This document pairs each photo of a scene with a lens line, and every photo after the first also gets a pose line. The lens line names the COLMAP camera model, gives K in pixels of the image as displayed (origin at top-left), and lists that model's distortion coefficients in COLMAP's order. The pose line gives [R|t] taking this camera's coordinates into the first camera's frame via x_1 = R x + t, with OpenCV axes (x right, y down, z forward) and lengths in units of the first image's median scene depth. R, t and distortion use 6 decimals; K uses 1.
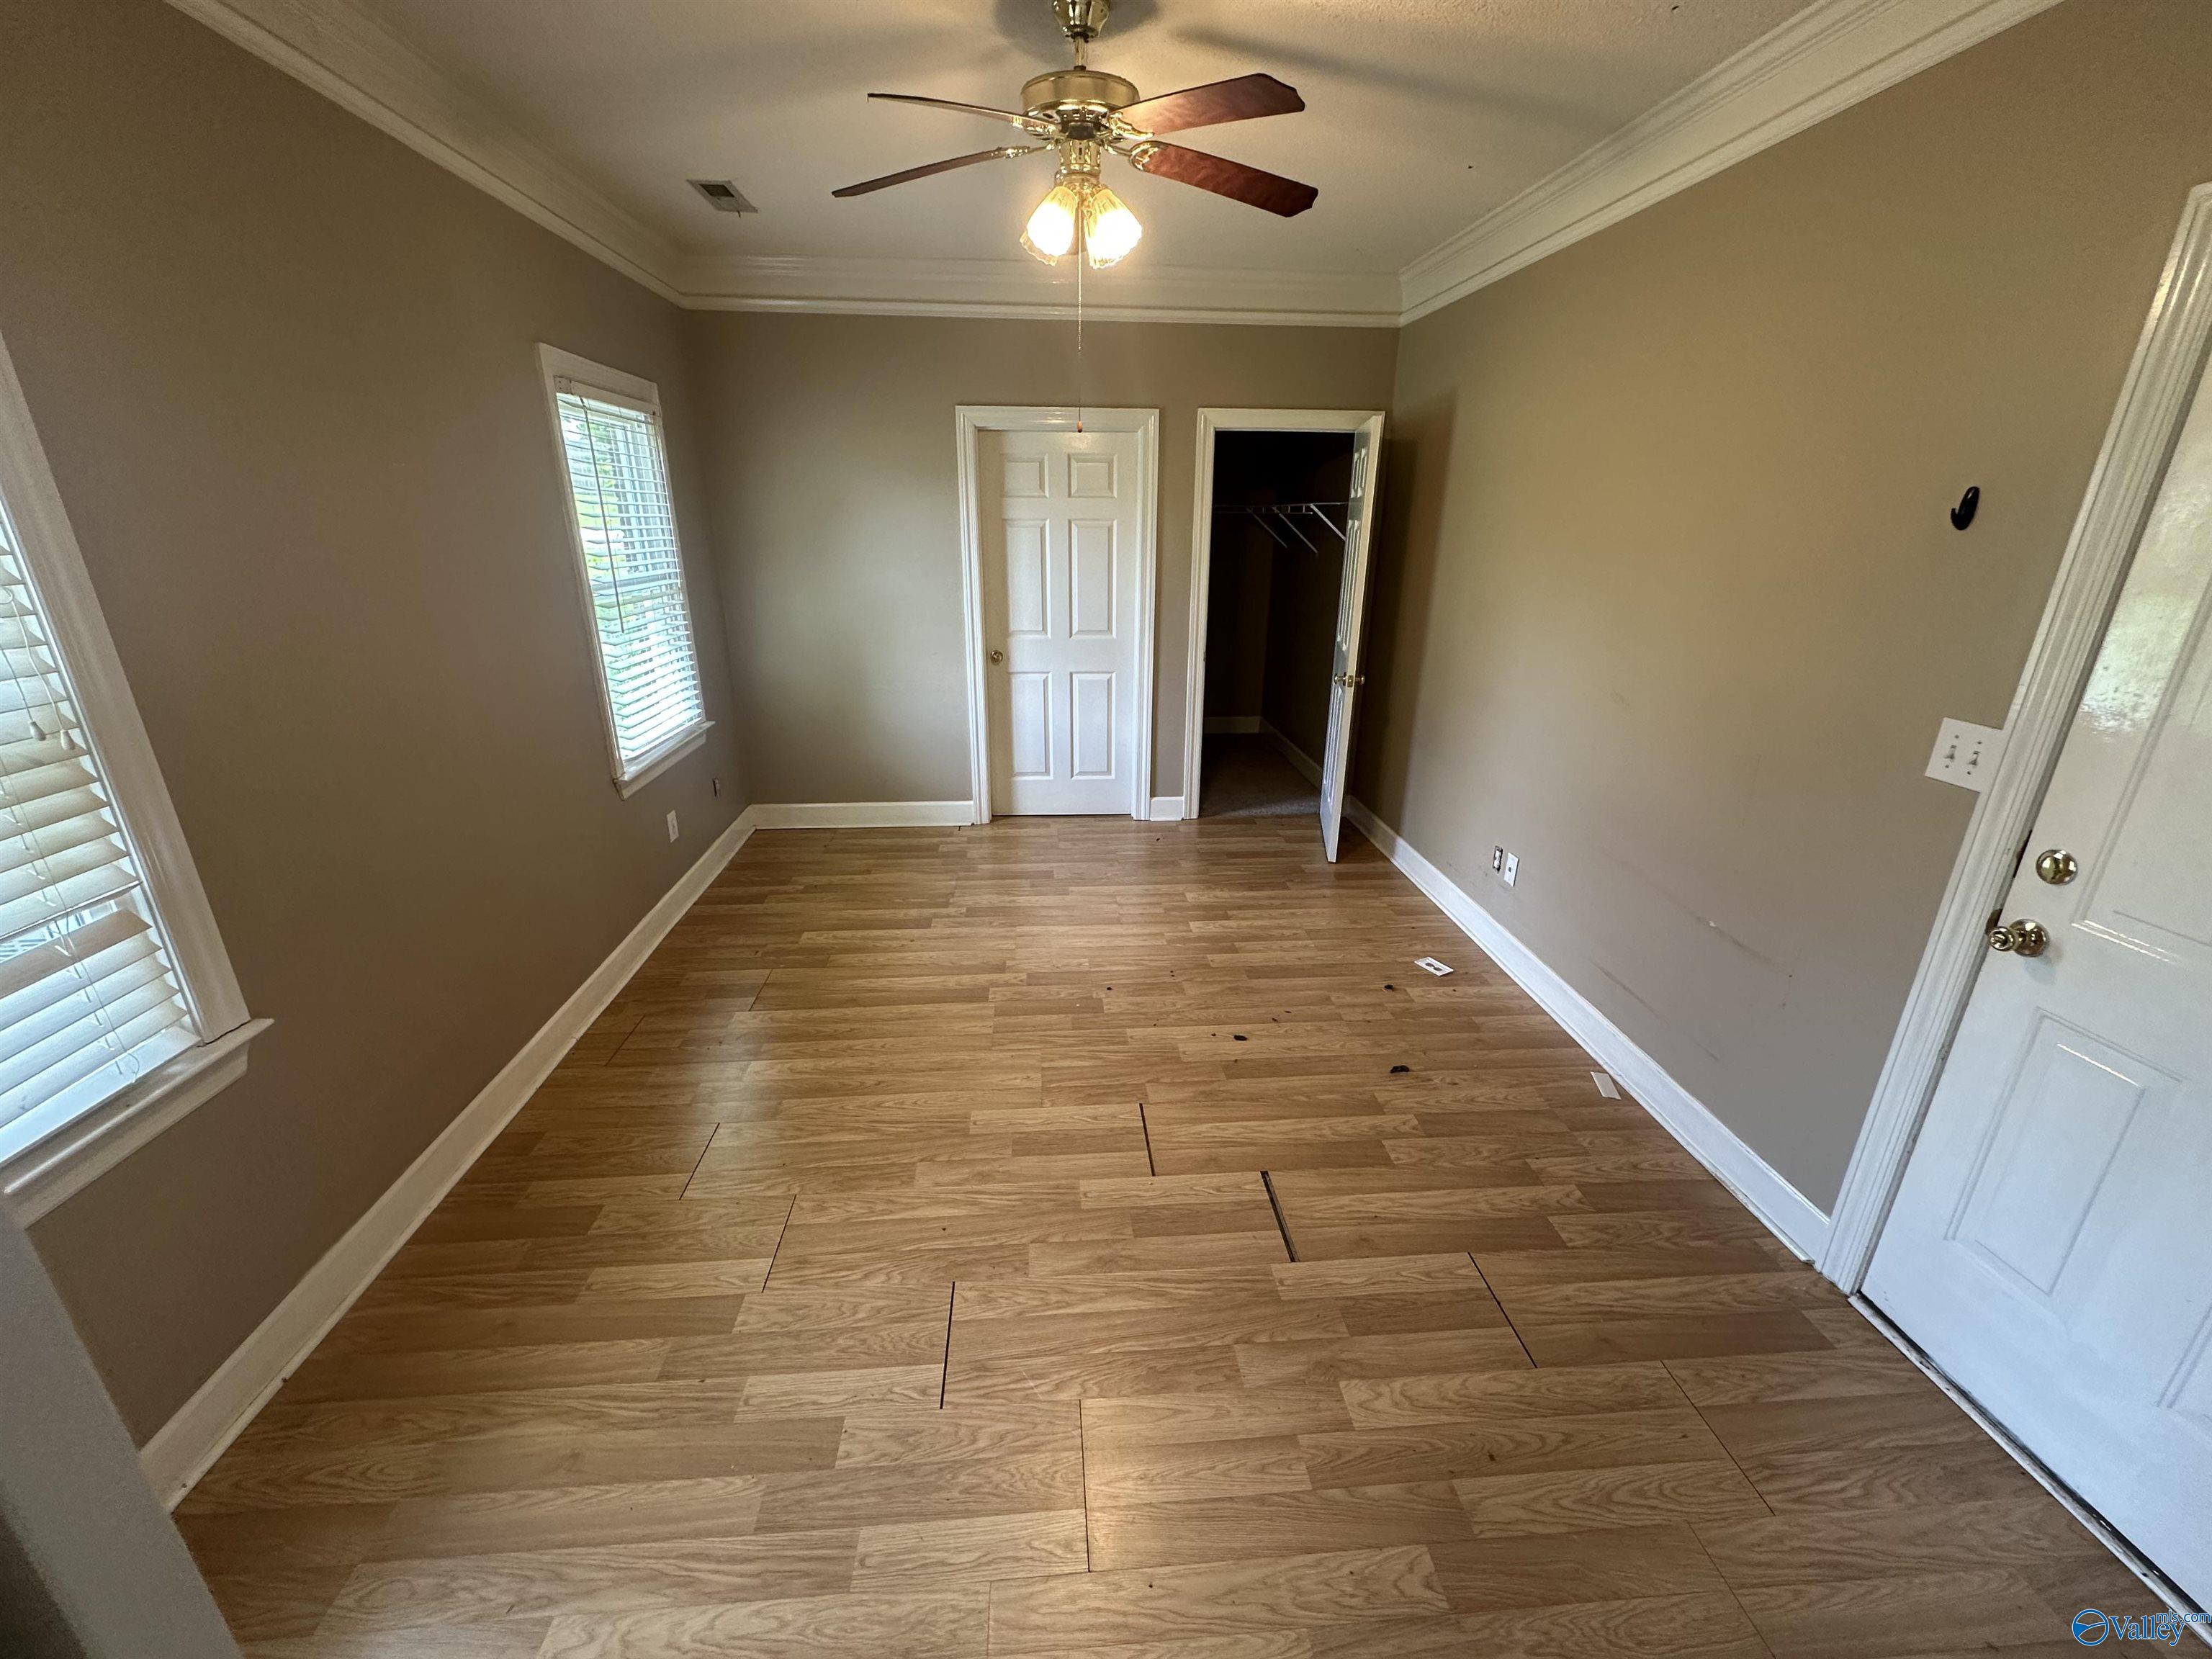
lens RADIAL K [[891.7, 0, 1106.3], [0, 891.7, 830.5], [0, 0, 1]] dist [-0.000907, -0.000142]
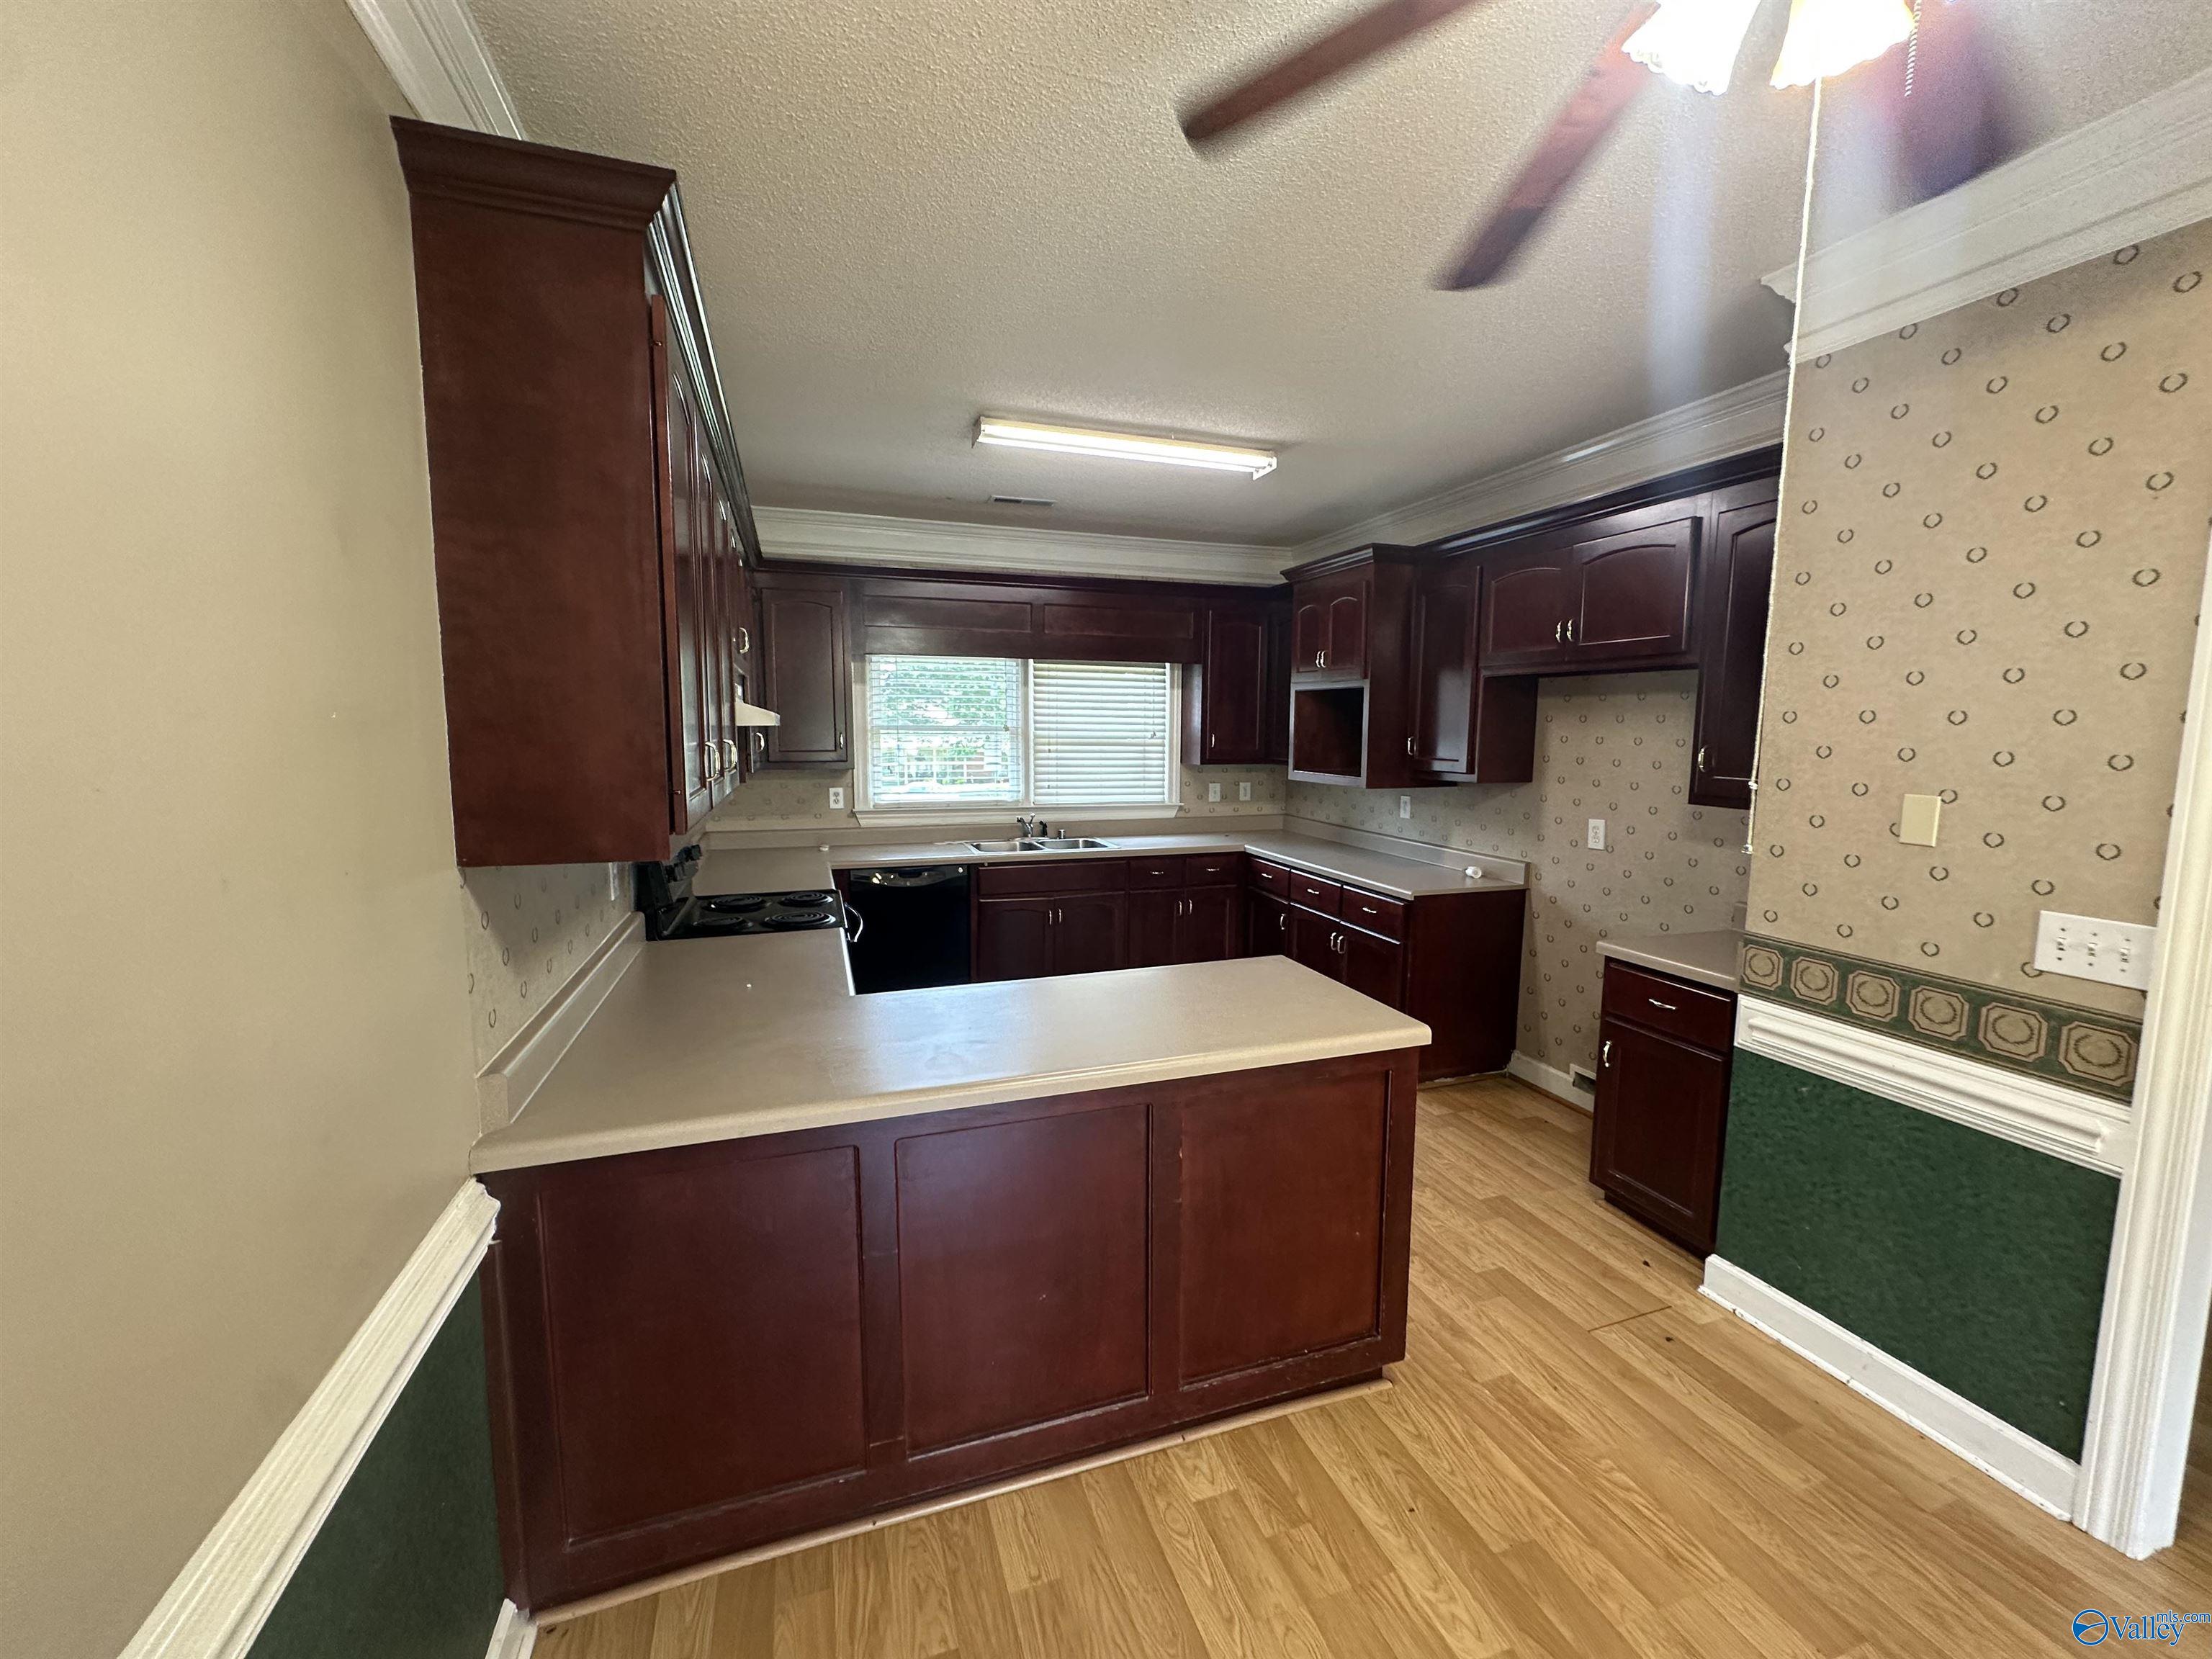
lens RADIAL K [[891.7, 0, 1107.1], [0, 891.7, 827.3], [0, 0, 1]] dist [-0.000907, -0.000142]
pose [[-0.237347, -0.119642, 0.964029, -0.941206], [0.316965, 0.928536, 0.193274, -0.508037], [-0.918259, 0.351436, -0.182463, 1.386214]]
